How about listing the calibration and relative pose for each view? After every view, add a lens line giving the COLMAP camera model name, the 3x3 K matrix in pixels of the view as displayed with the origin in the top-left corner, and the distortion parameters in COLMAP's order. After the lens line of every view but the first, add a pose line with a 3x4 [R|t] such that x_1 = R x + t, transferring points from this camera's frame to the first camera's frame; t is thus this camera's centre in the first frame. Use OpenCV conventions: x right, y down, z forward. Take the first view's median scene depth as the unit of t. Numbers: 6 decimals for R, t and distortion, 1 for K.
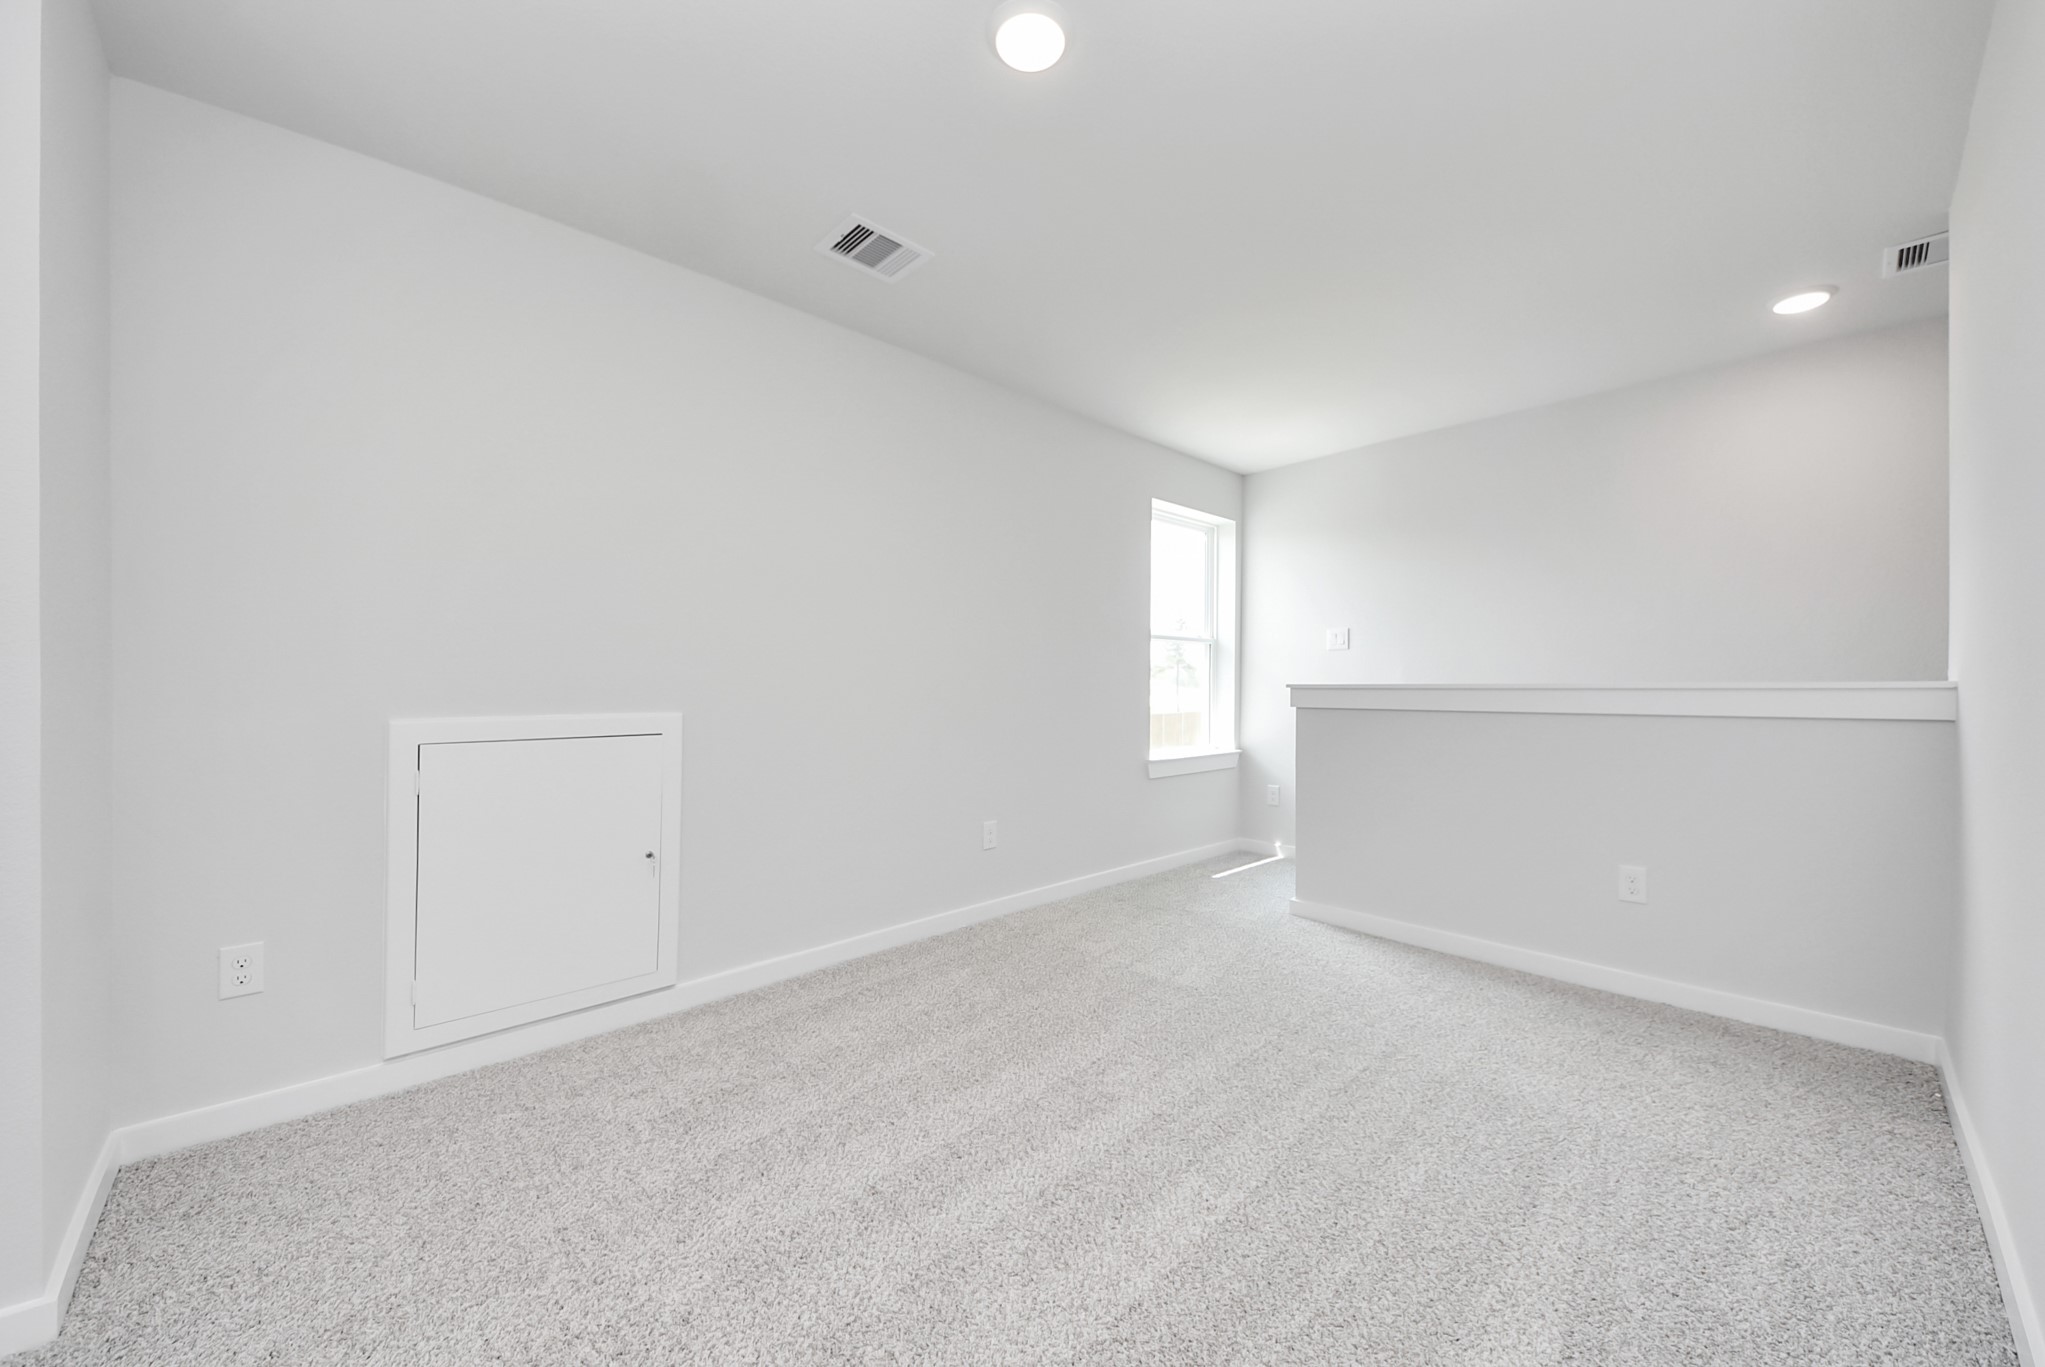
lens RADIAL K [[782.6, 0, 1029.8], [0, 782.6, 684.4], [0, 0, 1]] dist [0.055123, -0.034108]
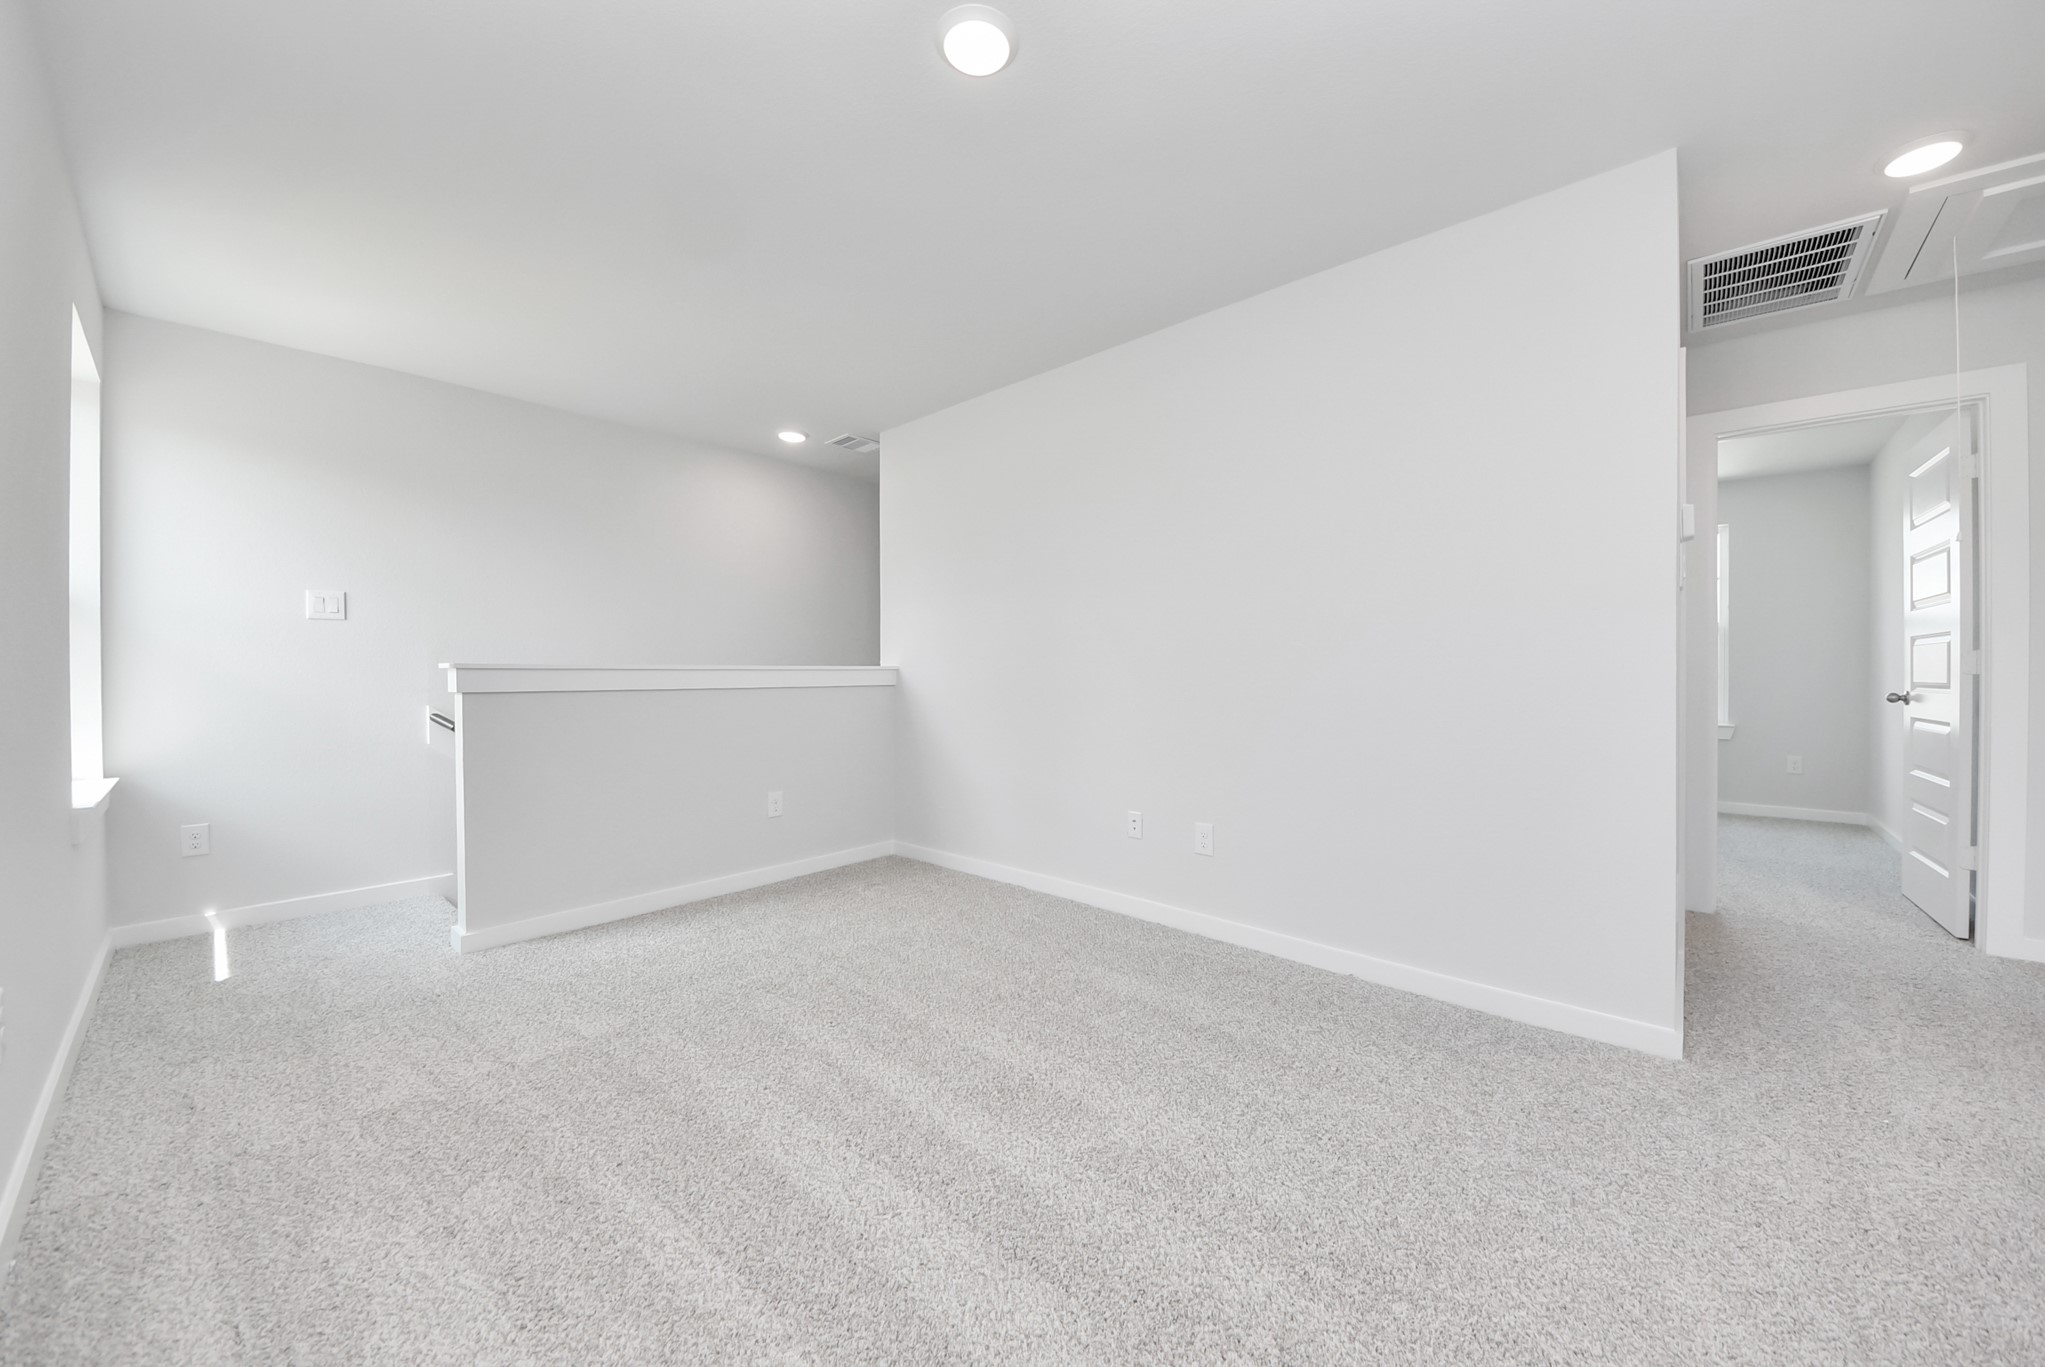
lens RADIAL K [[782.6, 0, 1029.8], [0, 782.6, 684.4], [0, 0, 1]] dist [0.055123, -0.034108]
pose [[-0.121585, -0.015145, 0.992465, -0.669563], [0.001574, 0.999879, 0.015451, 0.009493], [-0.992580, 0.003441, -0.121547, 0.666187]]
